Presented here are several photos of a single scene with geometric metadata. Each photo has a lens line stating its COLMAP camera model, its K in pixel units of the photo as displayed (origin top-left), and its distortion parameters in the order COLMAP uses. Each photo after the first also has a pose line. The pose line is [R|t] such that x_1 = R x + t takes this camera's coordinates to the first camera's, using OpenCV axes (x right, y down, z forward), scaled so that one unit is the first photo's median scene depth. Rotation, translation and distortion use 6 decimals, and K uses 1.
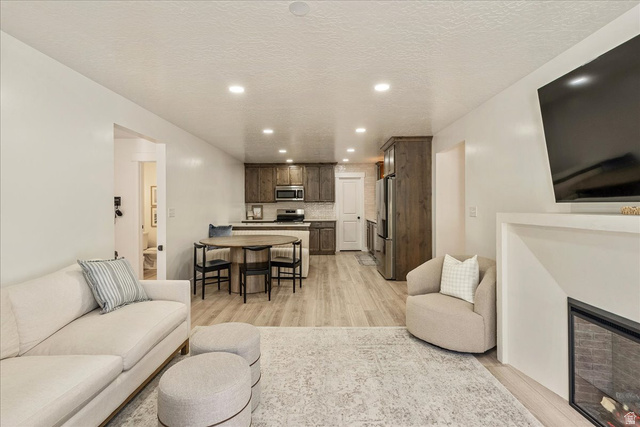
lens RADIAL K [[304.0, 0, 319.1], [0, 304.0, 209.9], [0, 0, 1]] dist [-0.017317, 0.000084]
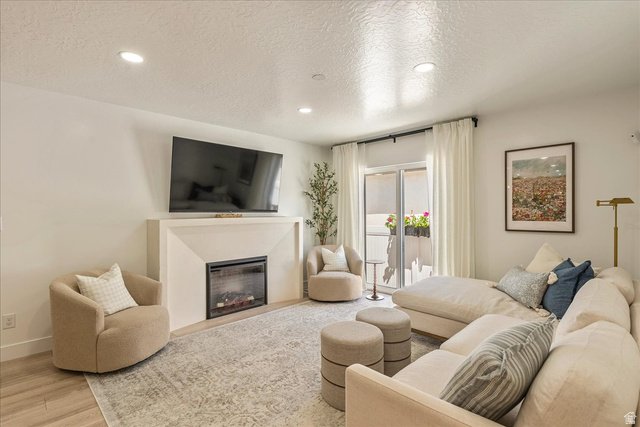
lens RADIAL K [[304.0, 0, 319.2], [0, 304.0, 212.3], [0, 0, 1]] dist [-0.017317, 0.000084]
pose [[-0.704437, 0.005563, 0.709745, -0.809289], [0.016446, 0.999829, 0.008486, -0.018883], [-0.709576, 0.017650, -0.704408, 1.489393]]
